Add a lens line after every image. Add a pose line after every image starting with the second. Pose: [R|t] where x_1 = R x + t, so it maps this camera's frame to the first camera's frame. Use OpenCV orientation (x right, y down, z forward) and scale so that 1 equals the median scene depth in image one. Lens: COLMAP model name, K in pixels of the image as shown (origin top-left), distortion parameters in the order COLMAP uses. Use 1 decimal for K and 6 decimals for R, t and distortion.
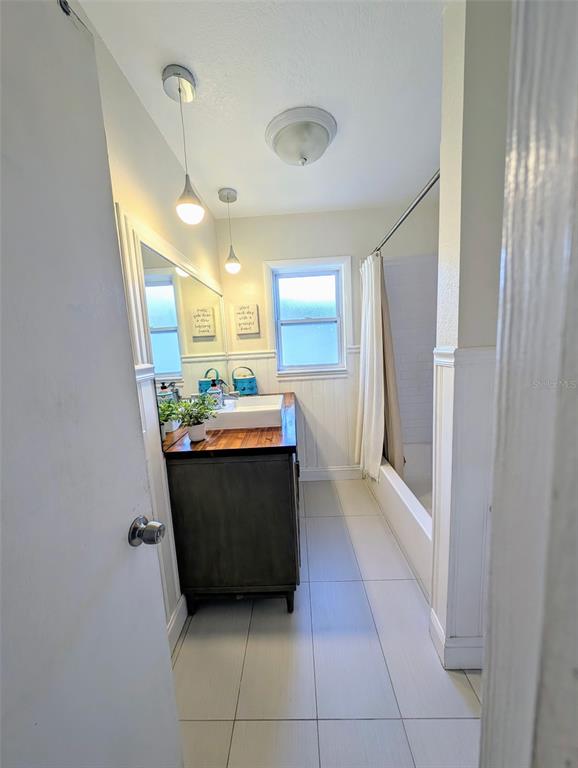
lens RADIAL K [[287.8, 0, 286.4], [0, 287.8, 382.2], [0, 0, 1]] dist [0.000639, -0.000189]
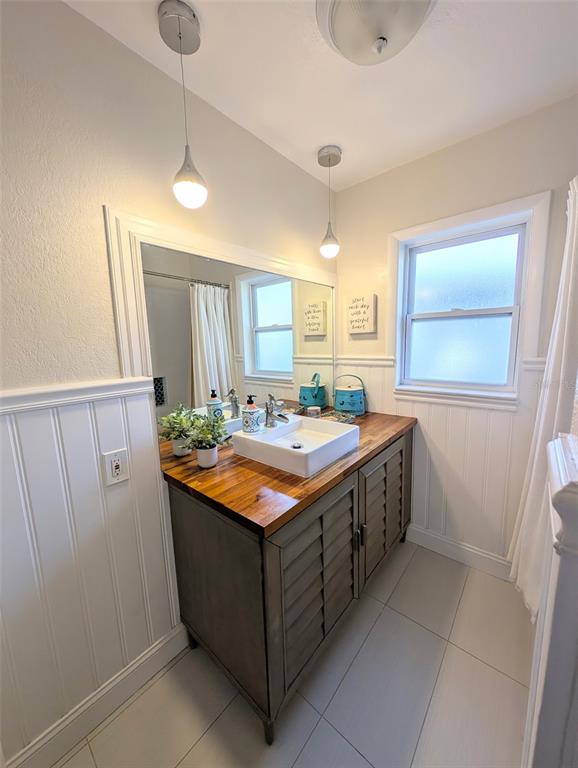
lens RADIAL K [[287.8, 0, 286.4], [0, 287.8, 382.2], [0, 0, 1]] dist [0.000639, -0.000189]
pose [[0.772101, 0.120529, -0.623965, 0.211713], [-0.096641, 0.992699, 0.072171, -0.073106], [0.628108, 0.004577, 0.778113, 0.264846]]
